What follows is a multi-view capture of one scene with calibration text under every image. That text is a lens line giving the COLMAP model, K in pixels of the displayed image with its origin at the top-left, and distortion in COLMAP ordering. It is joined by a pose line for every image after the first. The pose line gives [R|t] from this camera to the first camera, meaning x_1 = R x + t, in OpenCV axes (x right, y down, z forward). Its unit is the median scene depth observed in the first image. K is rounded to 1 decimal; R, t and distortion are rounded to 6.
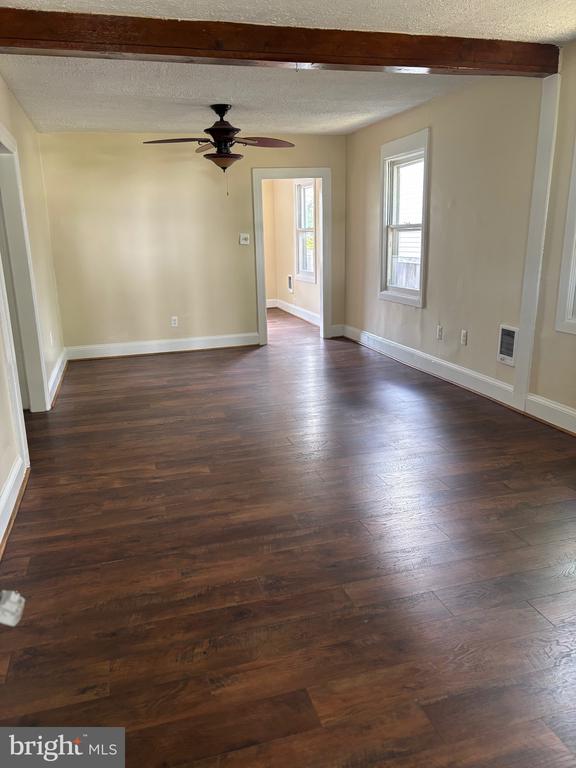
lens RADIAL K [[584.8, 0, 286.9], [0, 584.8, 381.5], [0, 0, 1]] dist [0.063564, -0.065081]
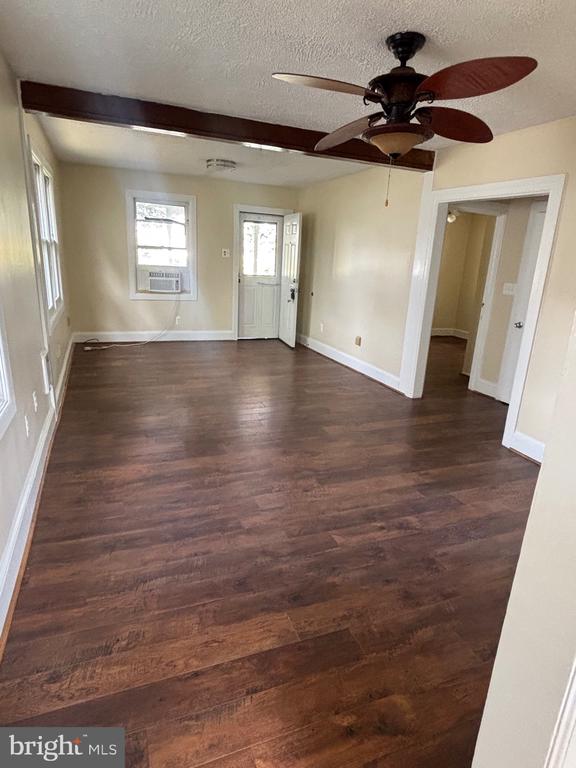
lens RADIAL K [[450.3, 0, 292.3], [0, 450.3, 384.6], [0, 0, 1]] dist [0.005118, -0.008244]
pose [[-0.994552, -0.002356, -0.104212, 0.044674], [-0.055016, 0.861023, 0.505582, -0.455883], [0.088538, 0.508561, -0.856462, 1.716088]]
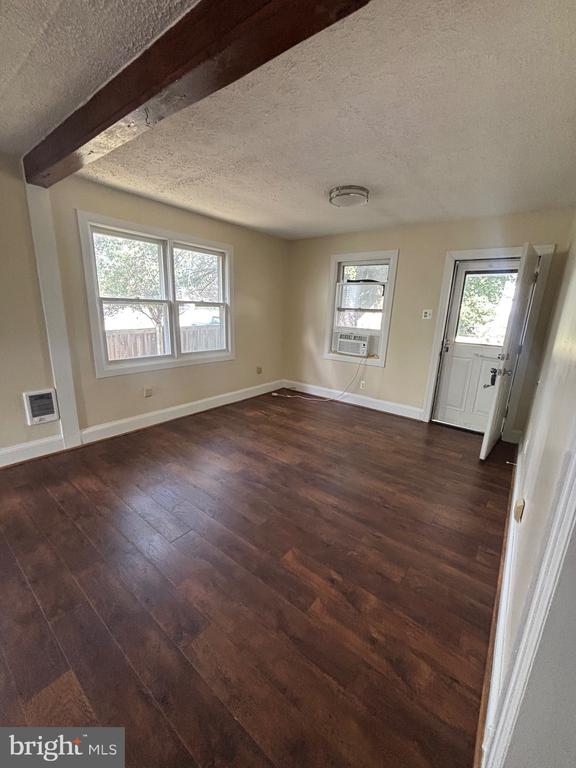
lens RADIAL K [[308.1, 0, 290.4], [0, 308.1, 384.4], [0, 0, 1]] dist [-0.003720, 0.002327]
pose [[-0.585799, -0.195647, 0.786487, -0.385128], [0.174936, 0.917025, 0.358418, -0.235251], [-0.791351, 0.347546, -0.502967, 0.903444]]
